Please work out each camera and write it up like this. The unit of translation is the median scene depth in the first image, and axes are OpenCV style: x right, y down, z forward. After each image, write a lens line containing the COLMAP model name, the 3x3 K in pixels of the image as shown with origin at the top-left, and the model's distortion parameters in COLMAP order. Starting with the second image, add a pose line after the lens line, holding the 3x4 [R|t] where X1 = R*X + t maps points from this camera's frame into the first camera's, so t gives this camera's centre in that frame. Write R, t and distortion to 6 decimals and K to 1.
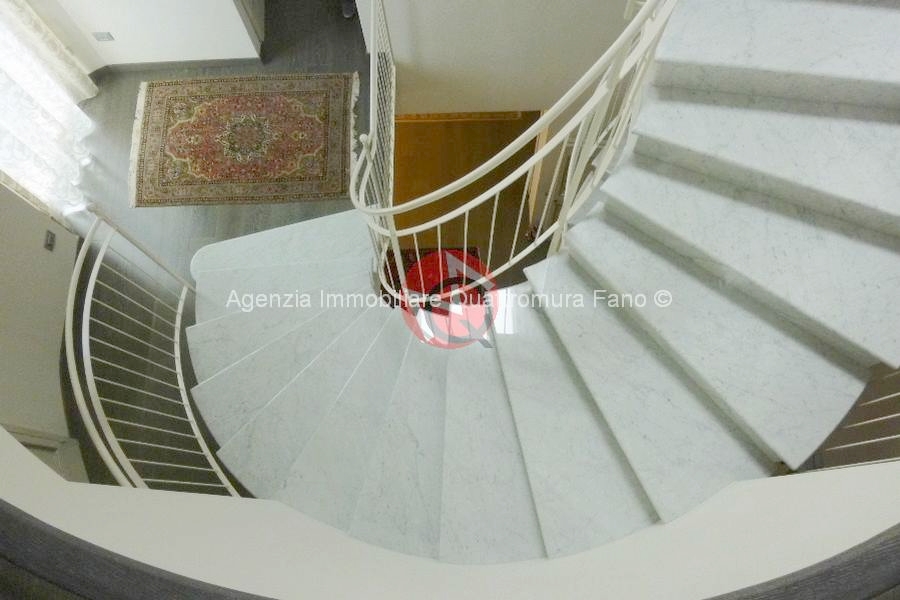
lens RADIAL K [[686.8, 0, 459.1], [0, 686.8, 298.9], [0, 0, 1]] dist [-0.027372, 0.001756]
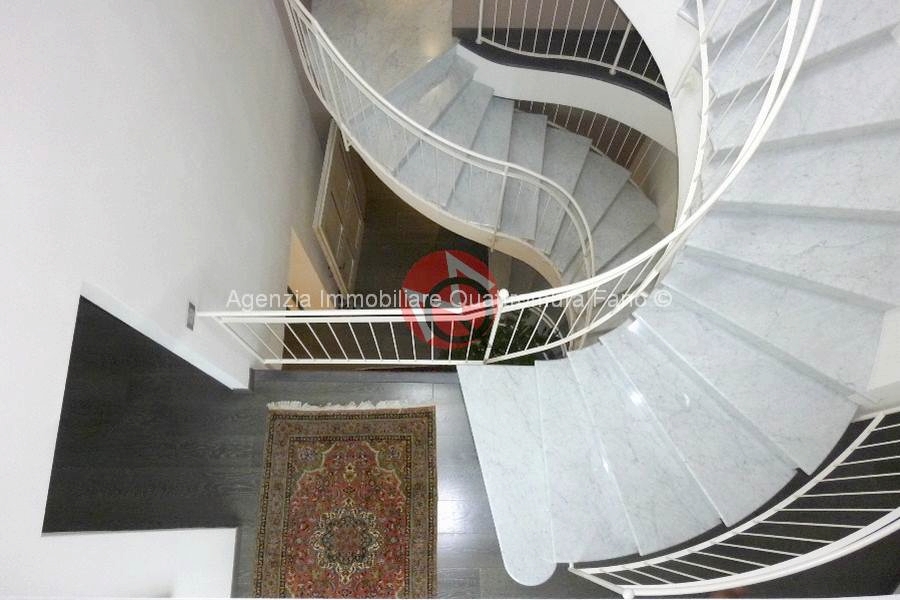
lens RADIAL K [[686.8, 0, 459.1], [0, 686.8, 298.9], [0, 0, 1]] dist [-0.027372, 0.001756]
pose [[0.011376, -0.949839, 0.312534, -0.292117], [0.949213, 0.108541, 0.295321, -0.380677], [-0.314430, 0.293301, 0.902833, 0.148107]]
